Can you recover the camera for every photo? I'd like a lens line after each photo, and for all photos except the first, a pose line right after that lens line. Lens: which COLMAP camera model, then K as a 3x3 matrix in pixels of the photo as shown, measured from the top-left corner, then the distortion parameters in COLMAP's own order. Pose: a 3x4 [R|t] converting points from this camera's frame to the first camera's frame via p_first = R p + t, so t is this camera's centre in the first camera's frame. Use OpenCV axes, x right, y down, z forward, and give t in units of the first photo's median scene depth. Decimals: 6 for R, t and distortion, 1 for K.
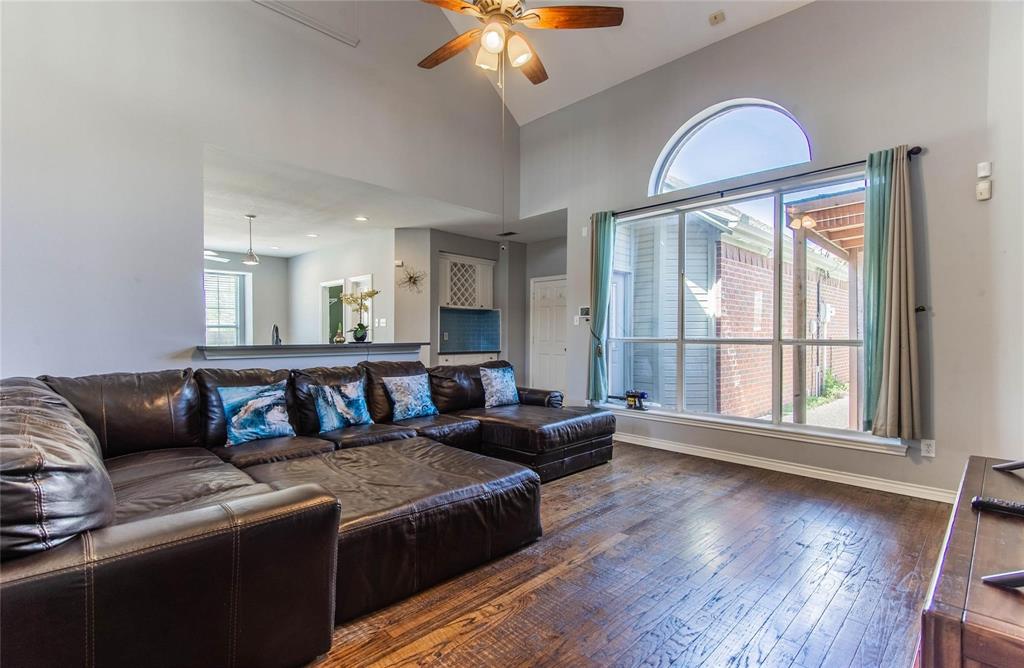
lens RADIAL K [[480.8, 0, 519.0], [0, 480.8, 336.5], [0, 0, 1]] dist [0.020391, -0.001293]
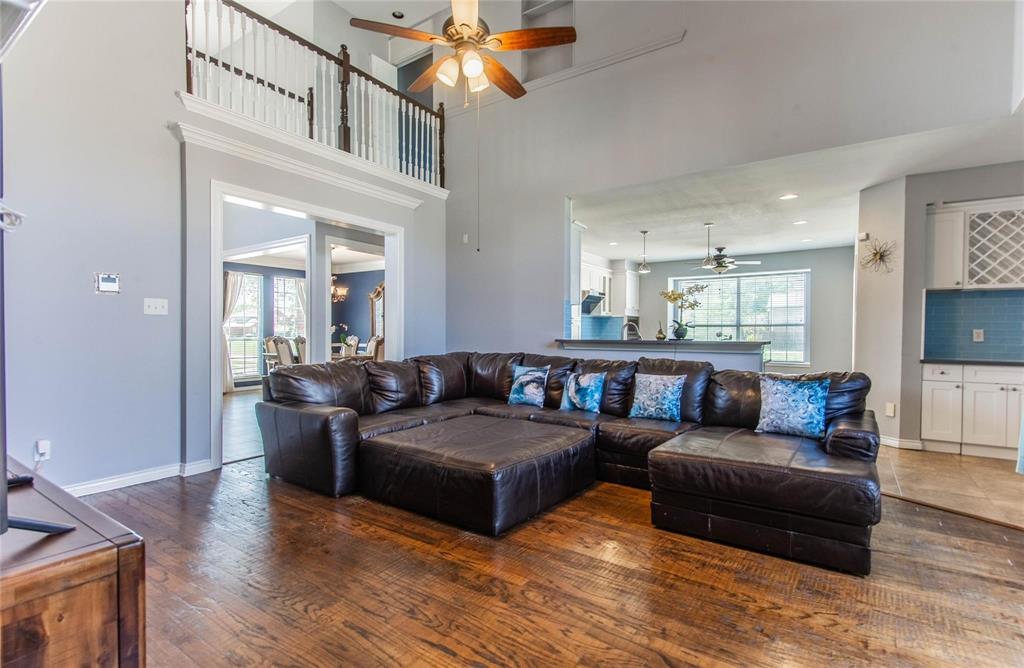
lens RADIAL K [[480.8, 0, 519.0], [0, 480.8, 336.5], [0, 0, 1]] dist [0.020391, -0.001293]
pose [[0.182265, 0.013134, -0.983162, 0.724158], [-0.007312, 0.999901, 0.012002, -0.003720], [0.983222, 0.005001, 0.182343, 0.615105]]
